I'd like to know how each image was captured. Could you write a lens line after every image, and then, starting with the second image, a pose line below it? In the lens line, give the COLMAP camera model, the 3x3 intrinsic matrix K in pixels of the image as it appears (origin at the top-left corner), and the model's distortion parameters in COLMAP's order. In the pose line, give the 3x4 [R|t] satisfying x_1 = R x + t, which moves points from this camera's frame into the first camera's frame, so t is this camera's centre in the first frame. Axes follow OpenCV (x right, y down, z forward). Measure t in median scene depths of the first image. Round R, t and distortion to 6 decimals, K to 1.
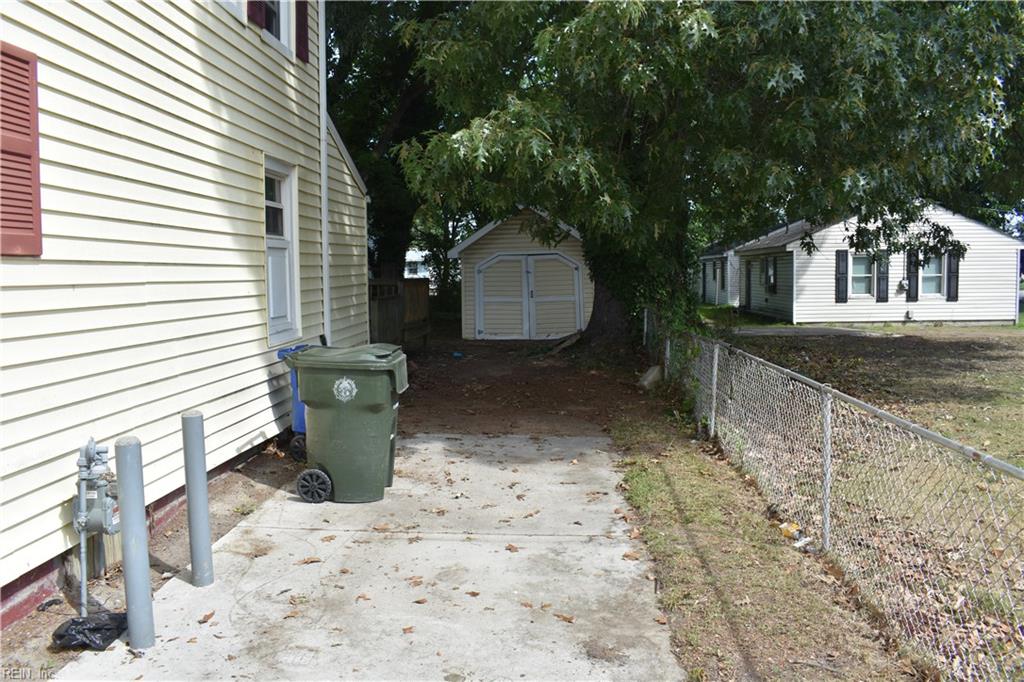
lens RADIAL K [[806.5, 0, 514.2], [0, 806.5, 342.8], [0, 0, 1]] dist [-0.079355, -0.001775]
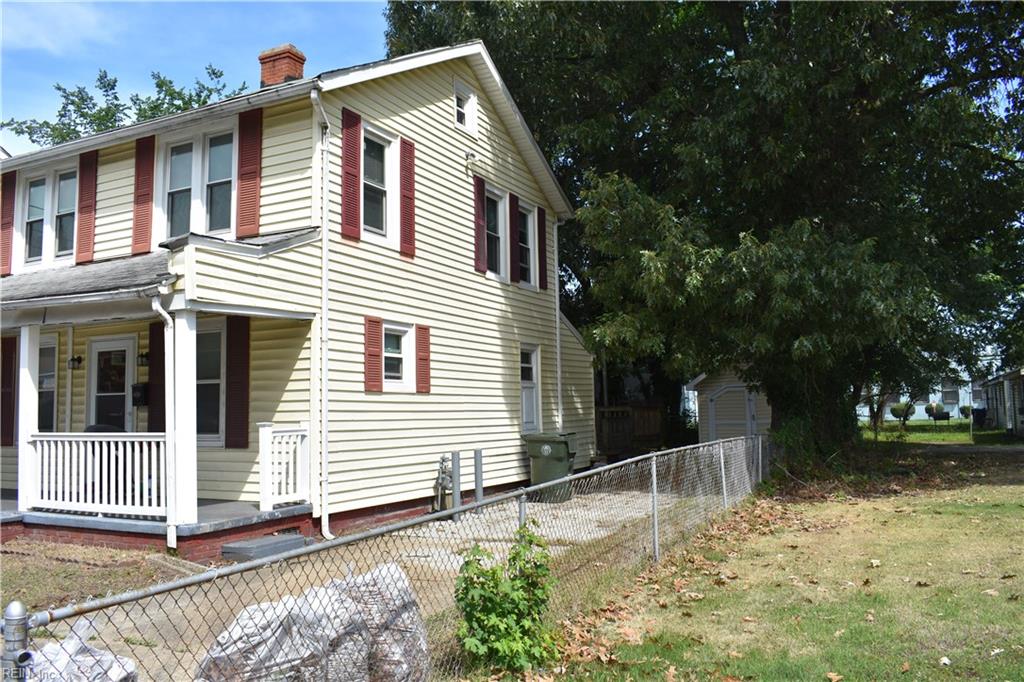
lens RADIAL K [[840.3, 0, 512.8], [0, 840.3, 341.5], [0, 0, 1]] dist [-0.005006, -0.000517]
pose [[0.925522, -0.044509, -0.376069, 0.595596], [-0.017735, 0.986885, -0.160447, 0.136248], [0.378278, 0.155167, 0.912595, -1.215106]]
